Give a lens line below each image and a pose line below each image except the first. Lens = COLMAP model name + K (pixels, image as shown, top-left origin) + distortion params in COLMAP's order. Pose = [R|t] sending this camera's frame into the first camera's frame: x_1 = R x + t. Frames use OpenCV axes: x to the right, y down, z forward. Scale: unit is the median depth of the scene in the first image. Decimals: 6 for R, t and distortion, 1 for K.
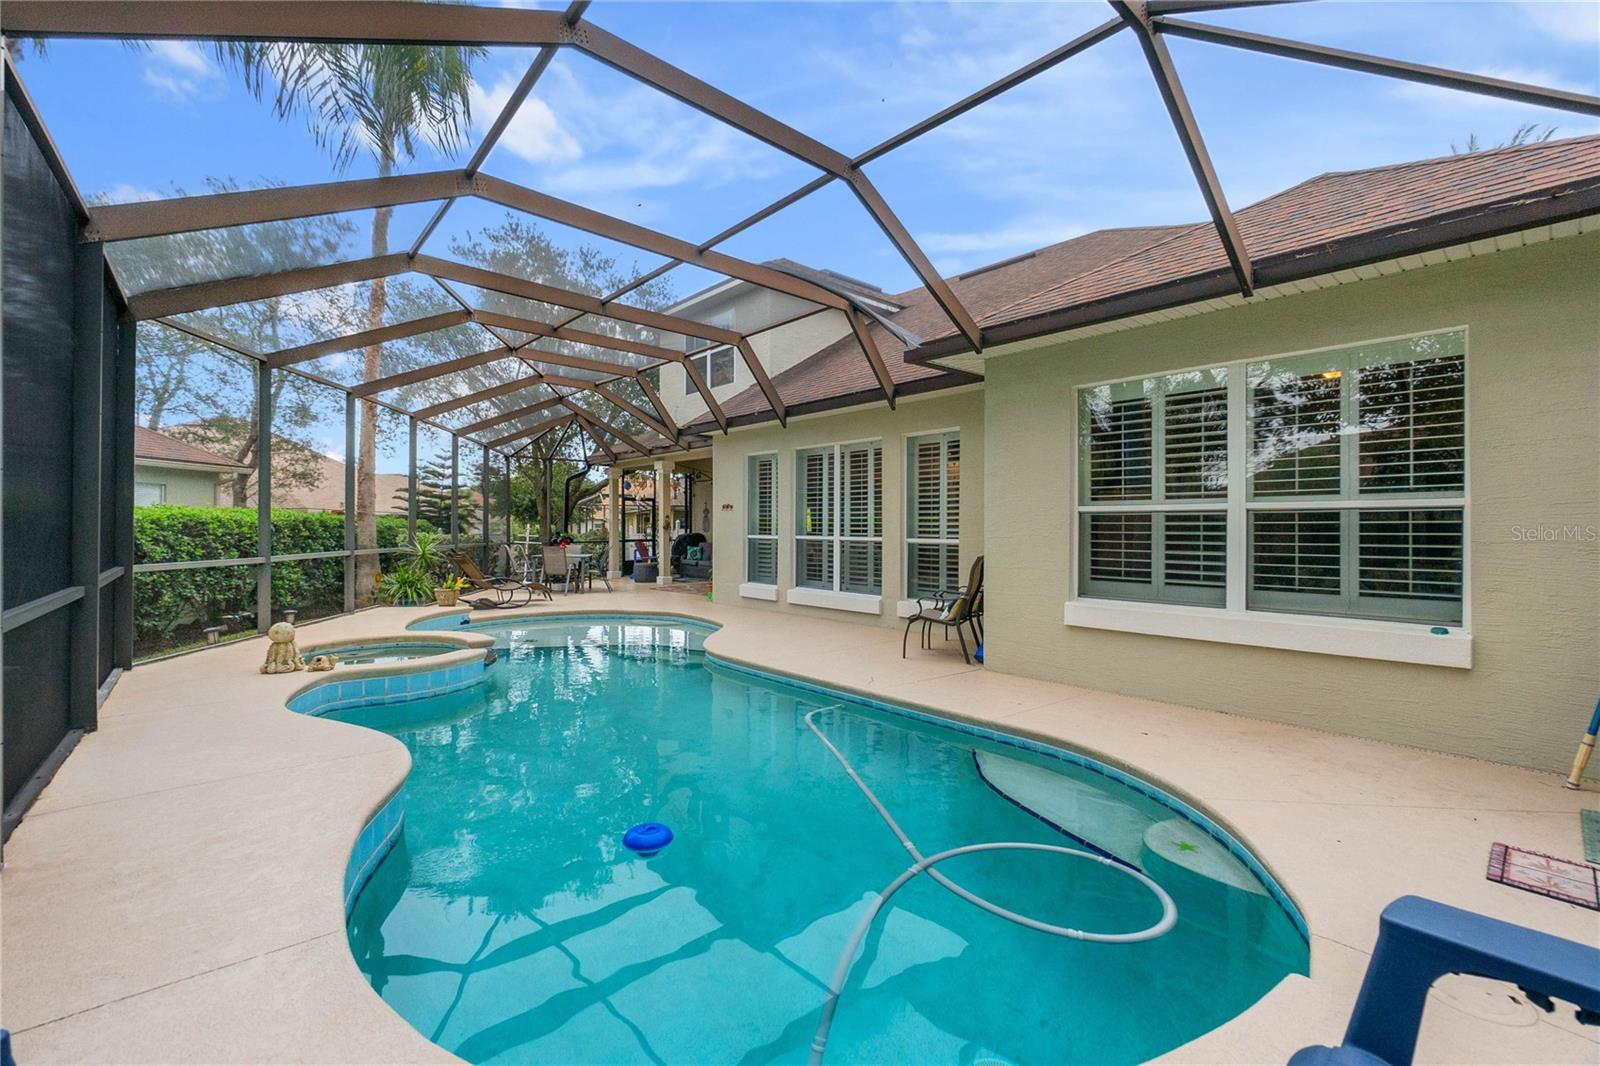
lens RADIAL K [[700.5, 0, 800.0], [0, 700.5, 533.0], [0, 0, 1]] dist [-0.000317, -0.000296]
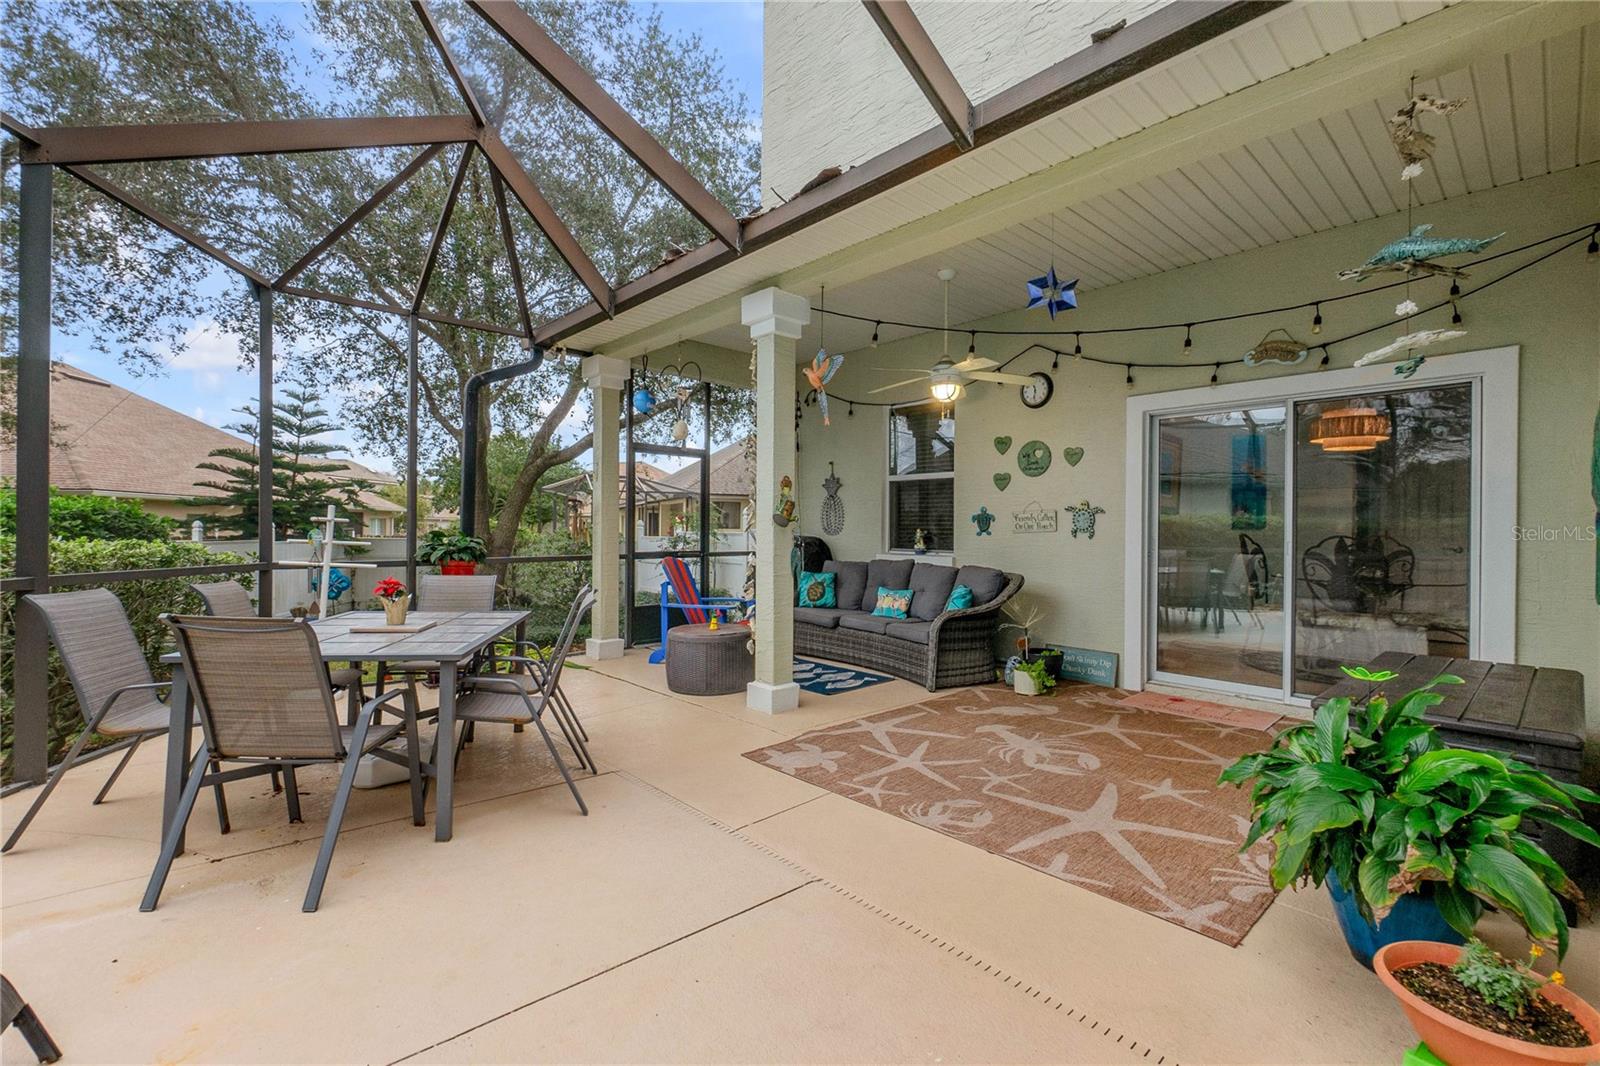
lens RADIAL K [[700.5, 0, 800.0], [0, 700.5, 533.0], [0, 0, 1]] dist [-0.000317, -0.000296]
pose [[0.999675, 0.002033, 0.025416, -0.168021], [-0.002360, 0.999915, 0.012815, -0.006982], [-0.025387, -0.012871, 0.999595, 0.610866]]
